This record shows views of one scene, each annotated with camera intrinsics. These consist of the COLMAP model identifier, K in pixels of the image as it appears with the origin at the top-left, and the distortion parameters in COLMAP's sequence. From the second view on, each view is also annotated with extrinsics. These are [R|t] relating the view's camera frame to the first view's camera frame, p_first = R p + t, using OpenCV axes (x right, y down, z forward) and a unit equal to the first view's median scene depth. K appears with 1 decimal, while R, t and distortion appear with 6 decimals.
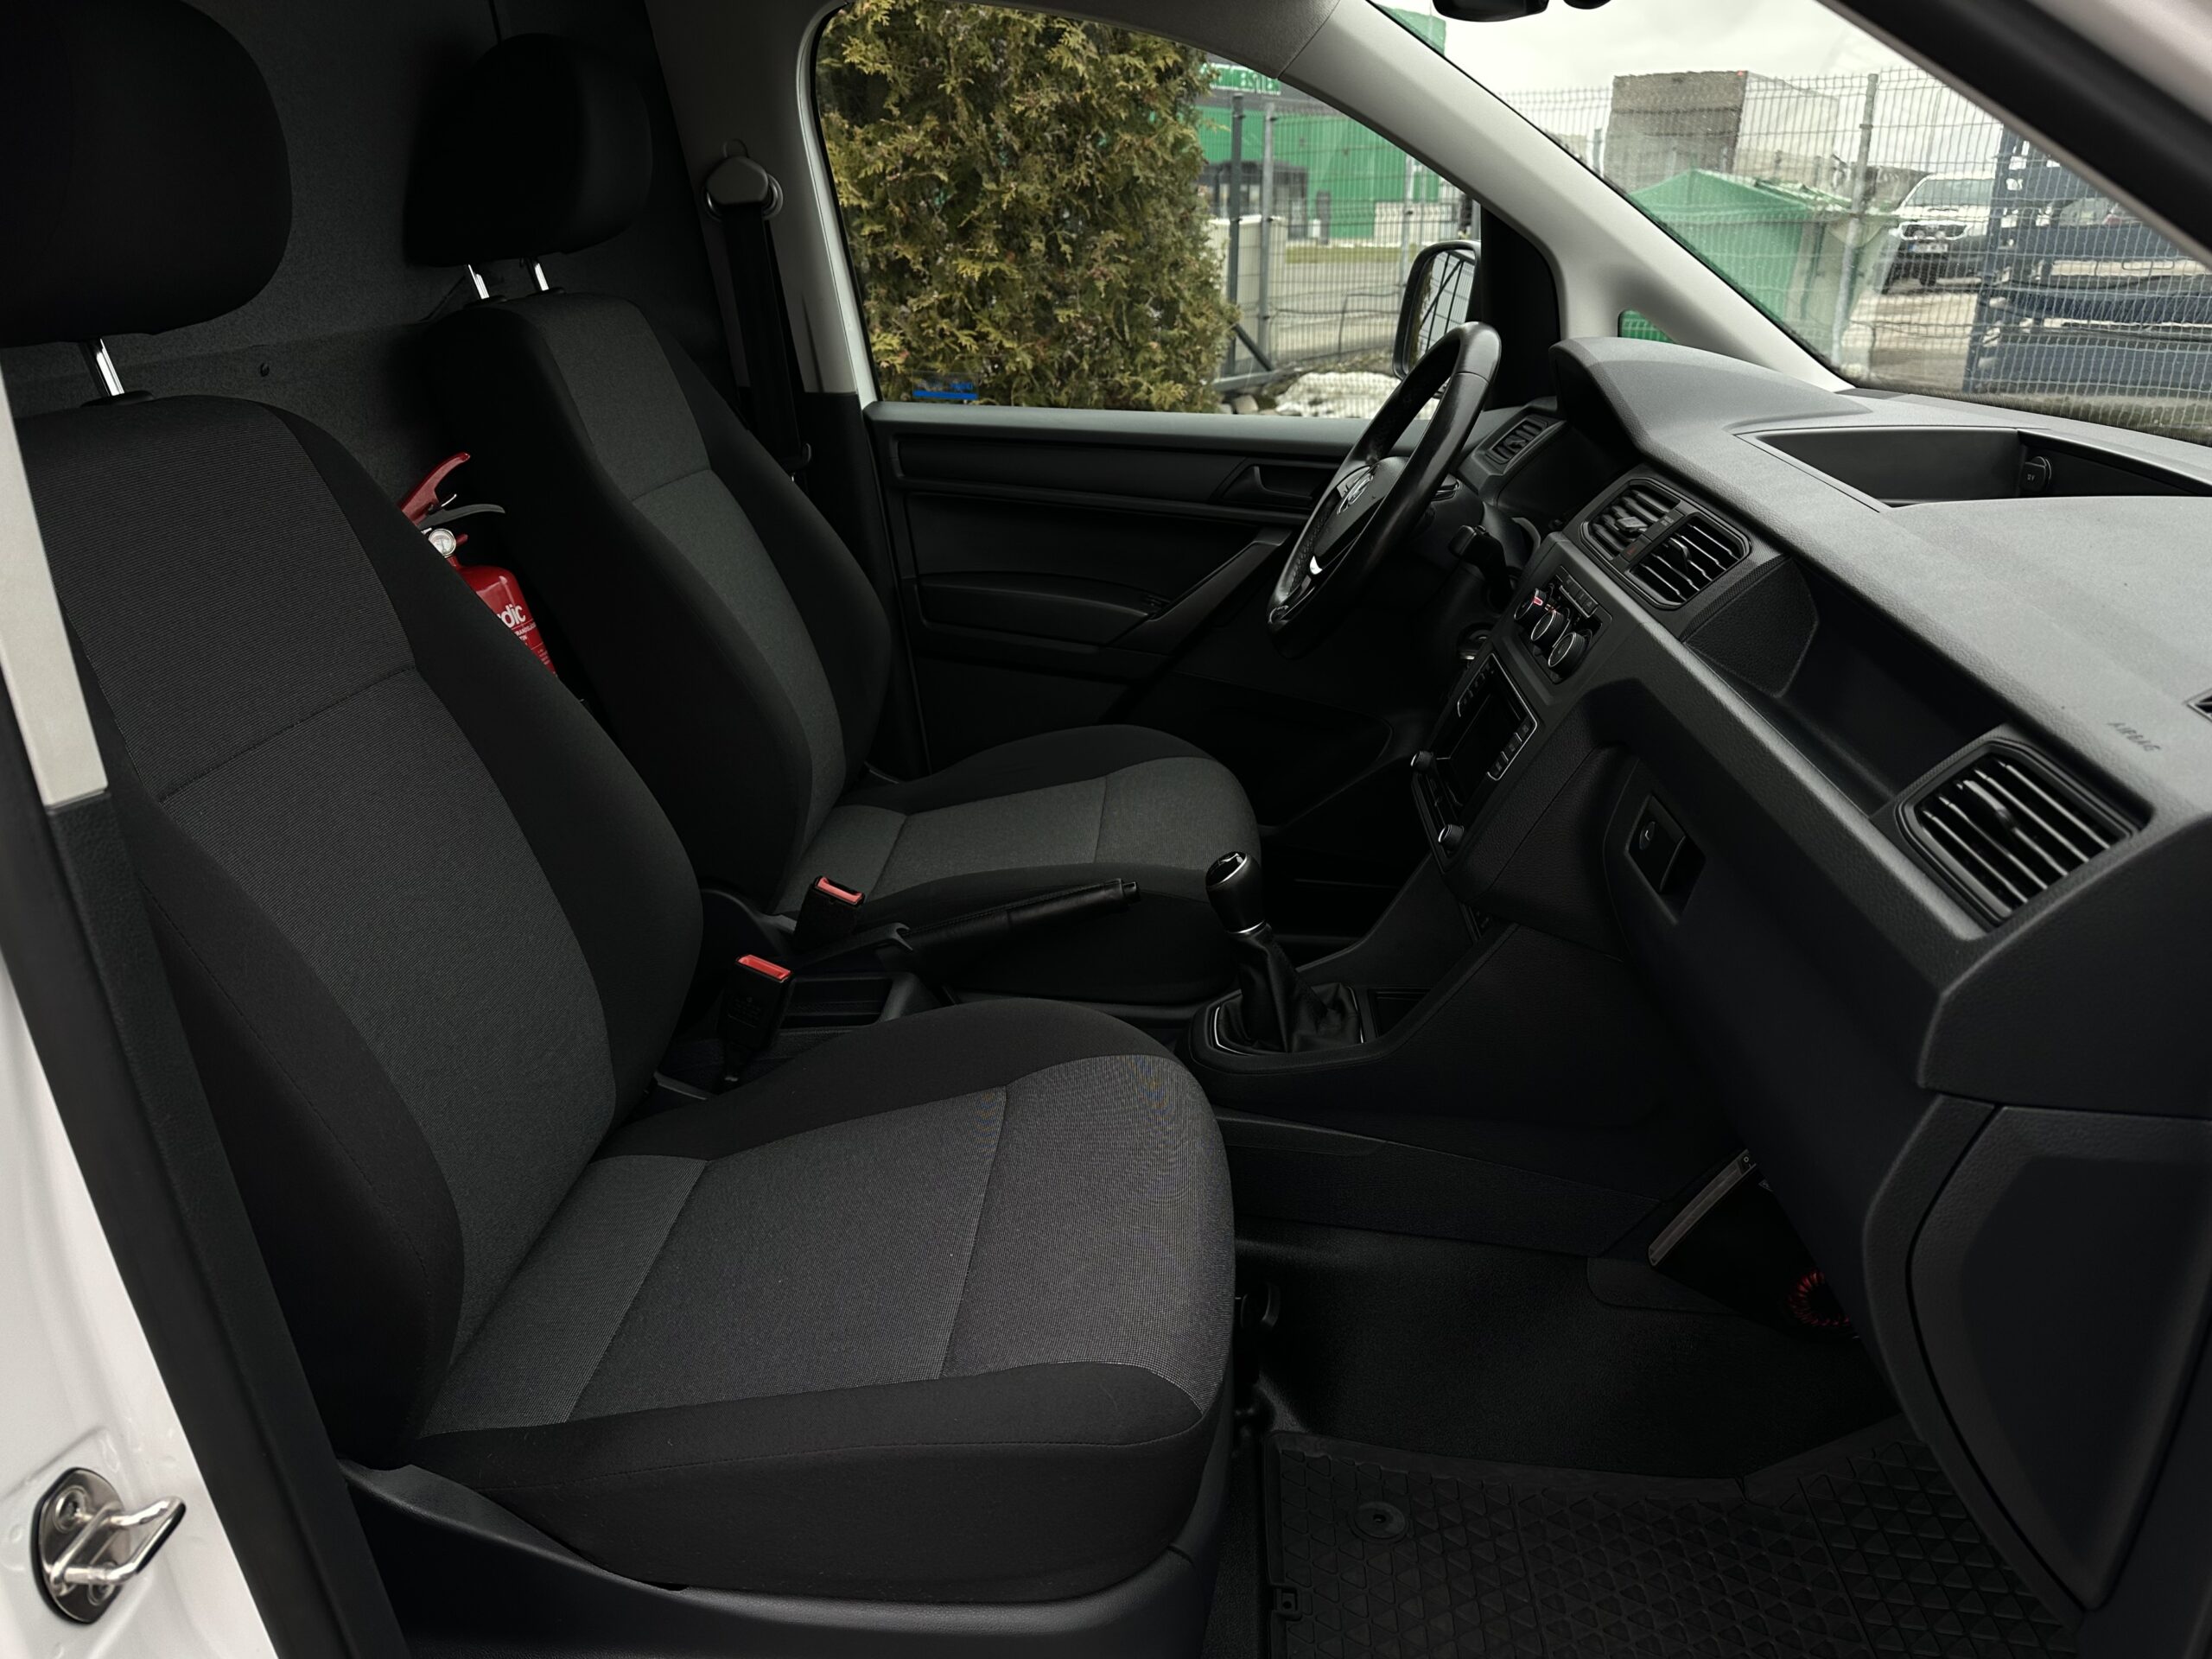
lens RADIAL K [[1574.8, 0, 1106.0], [0, 1574.8, 829.5], [0, 0, 1]] dist [0.004435, -0.020322]
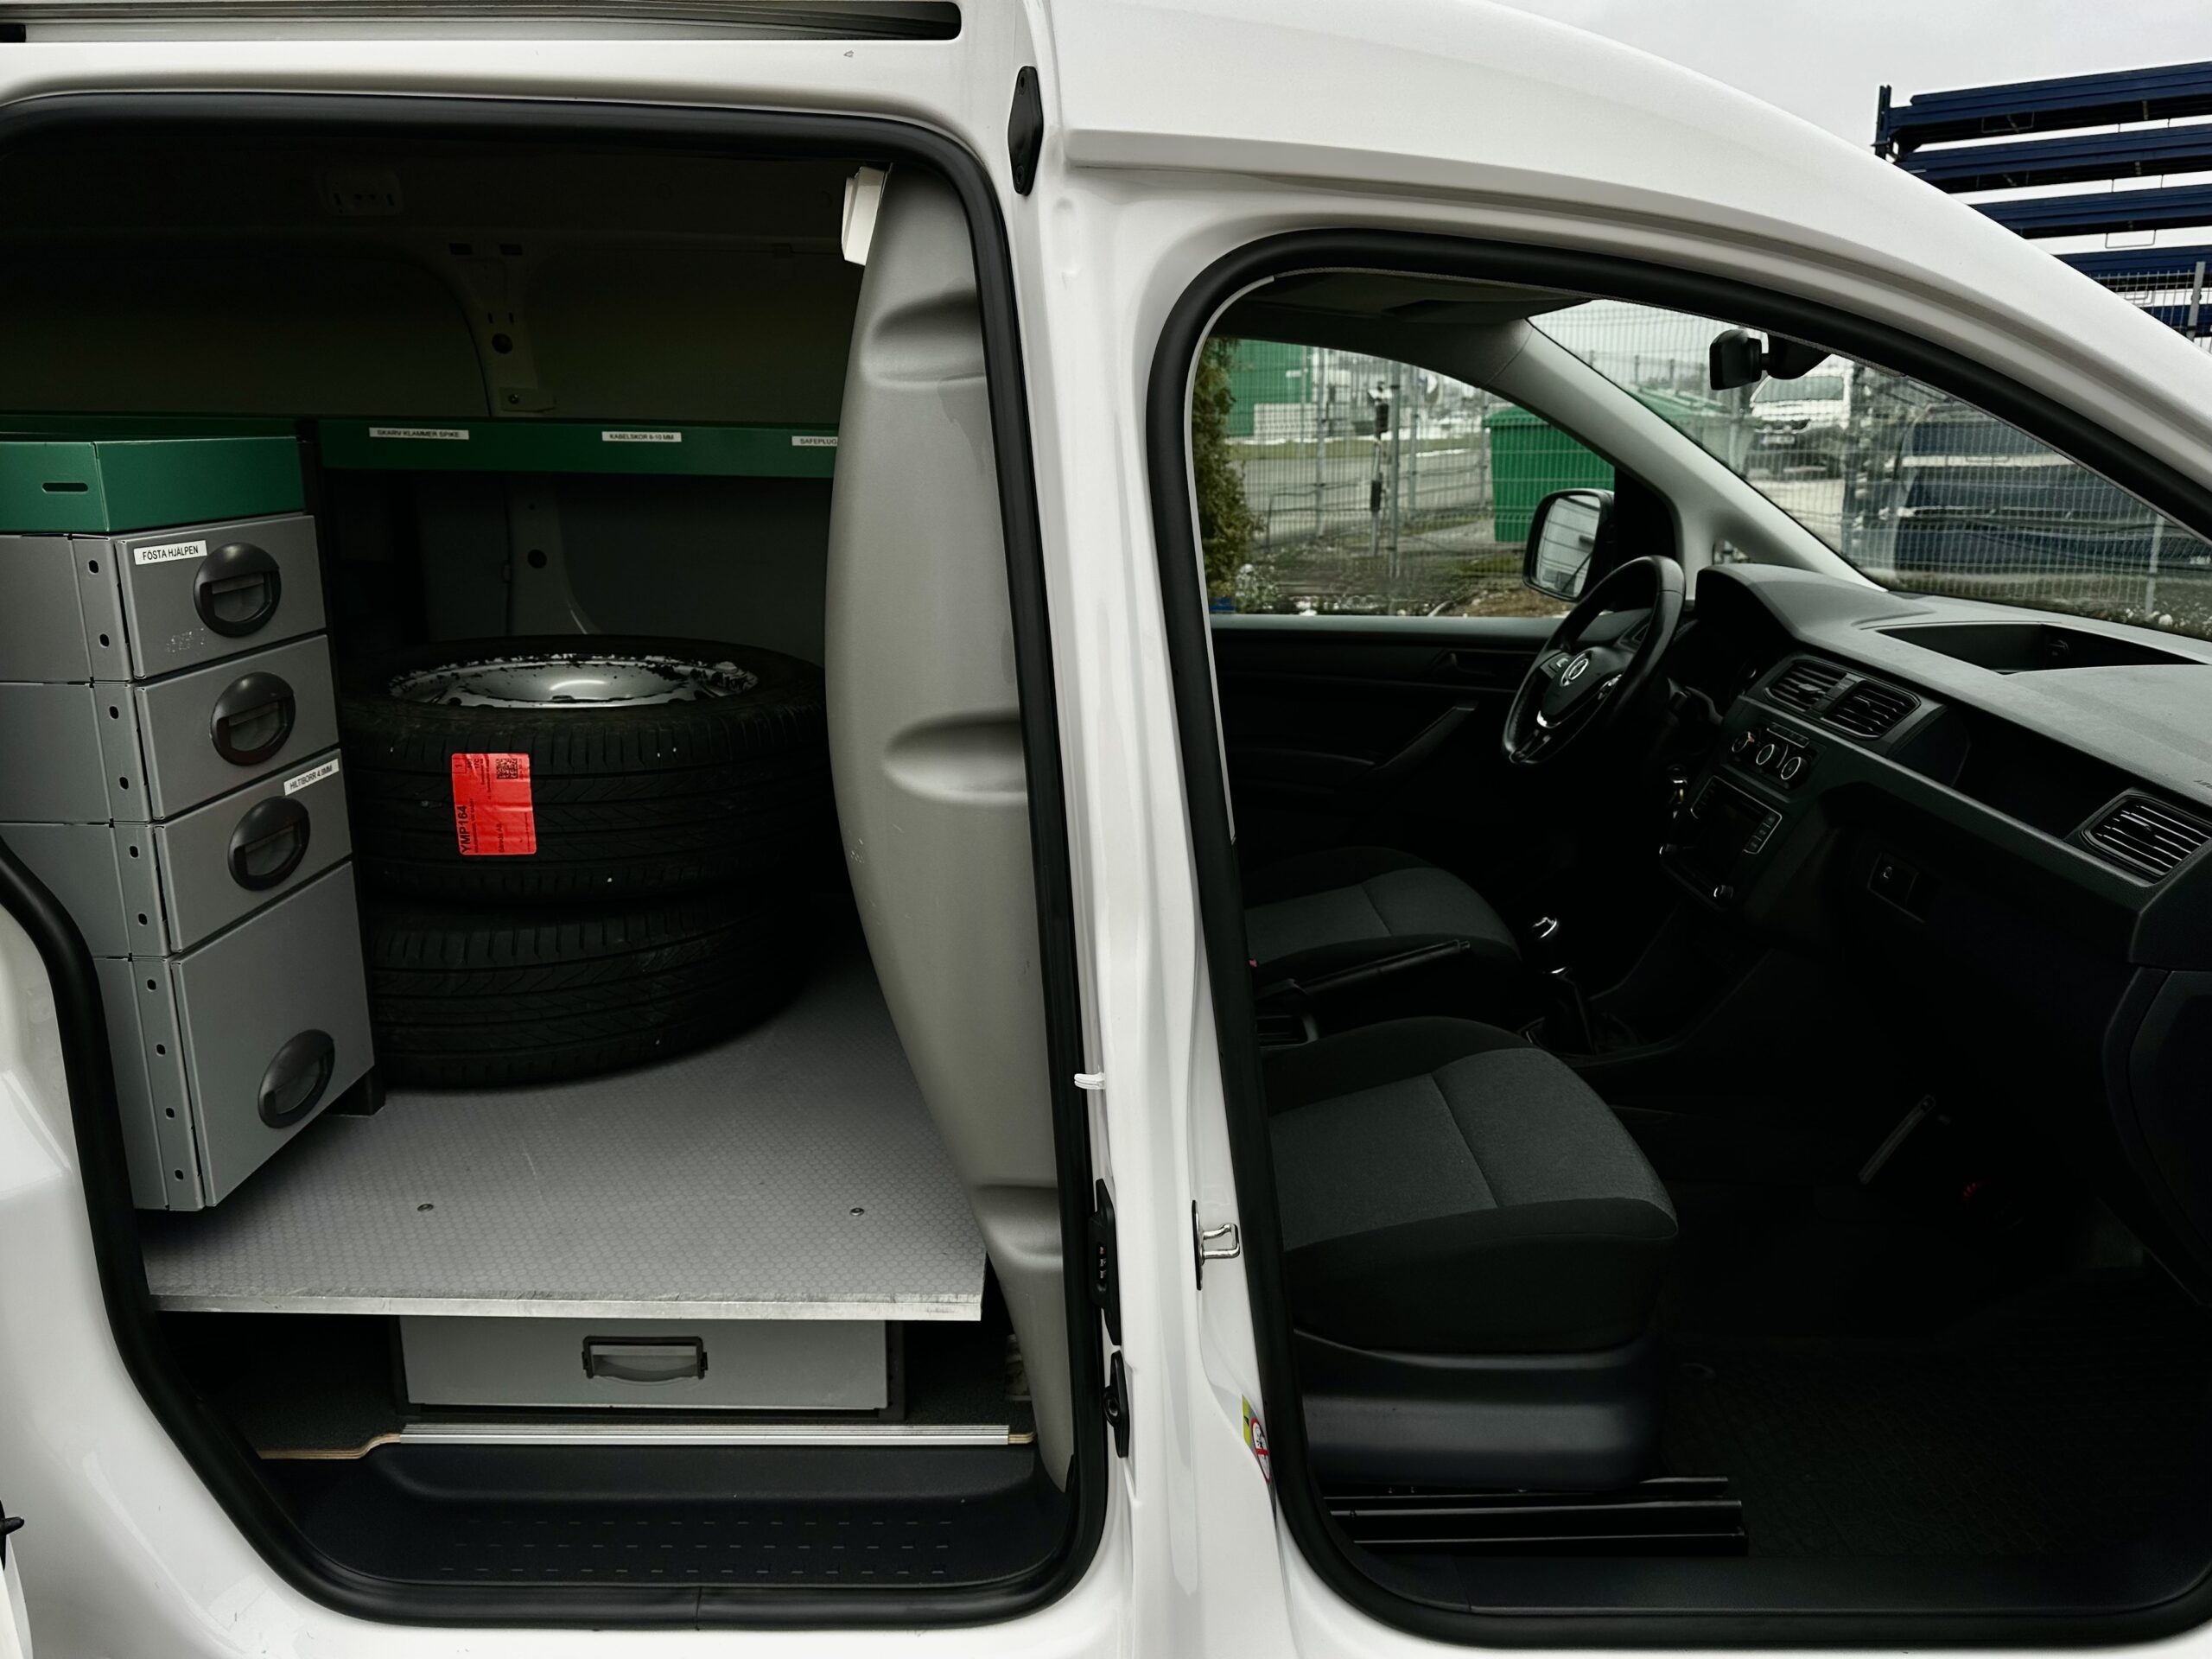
lens RADIAL K [[1574.8, 0, 1106.0], [0, 1574.8, 829.5], [0, 0, 1]] dist [0.004435, -0.020322]
pose [[0.997467, -0.023823, 0.067021, -0.441827], [0.031183, 0.993331, -0.111002, 0.087323], [-0.063930, 0.112811, 0.991558, -0.441146]]
